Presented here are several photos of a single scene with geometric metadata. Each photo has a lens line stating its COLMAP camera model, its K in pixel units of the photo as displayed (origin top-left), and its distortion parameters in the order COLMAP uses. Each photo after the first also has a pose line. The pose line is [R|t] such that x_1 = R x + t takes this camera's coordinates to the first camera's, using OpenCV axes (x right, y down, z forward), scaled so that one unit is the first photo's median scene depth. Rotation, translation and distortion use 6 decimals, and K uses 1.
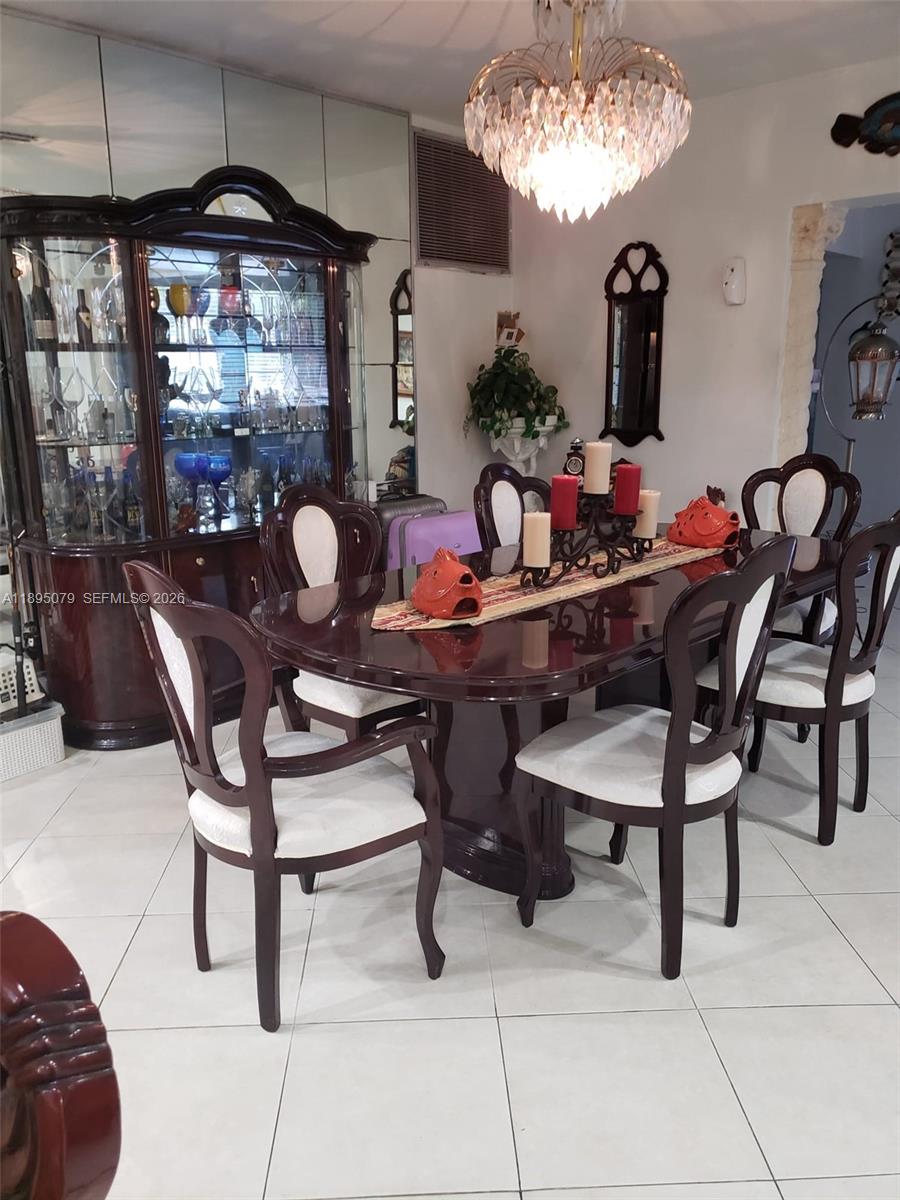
lens RADIAL K [[940.6, 0, 445.1], [0, 940.6, 604.7], [0, 0, 1]] dist [0.074777, -0.080363]
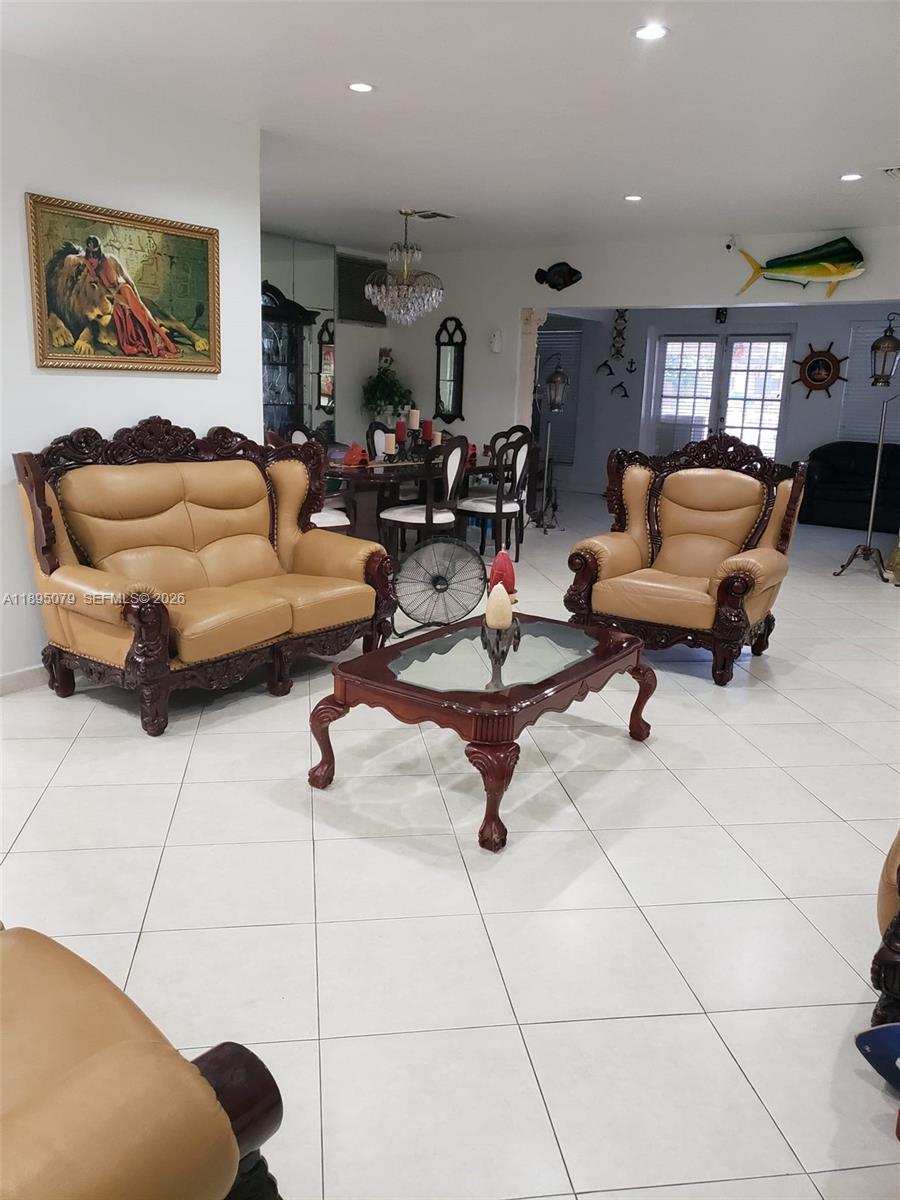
lens RADIAL K [[940.6, 0, 440.8], [0, 940.6, 608.3], [0, 0, 1]] dist [0.074777, -0.080363]
pose [[0.993028, 0.017569, 0.116560, -0.034110], [-0.017115, 0.999842, -0.004899, 0.219266], [-0.116628, 0.002870, 0.993172, -0.901440]]
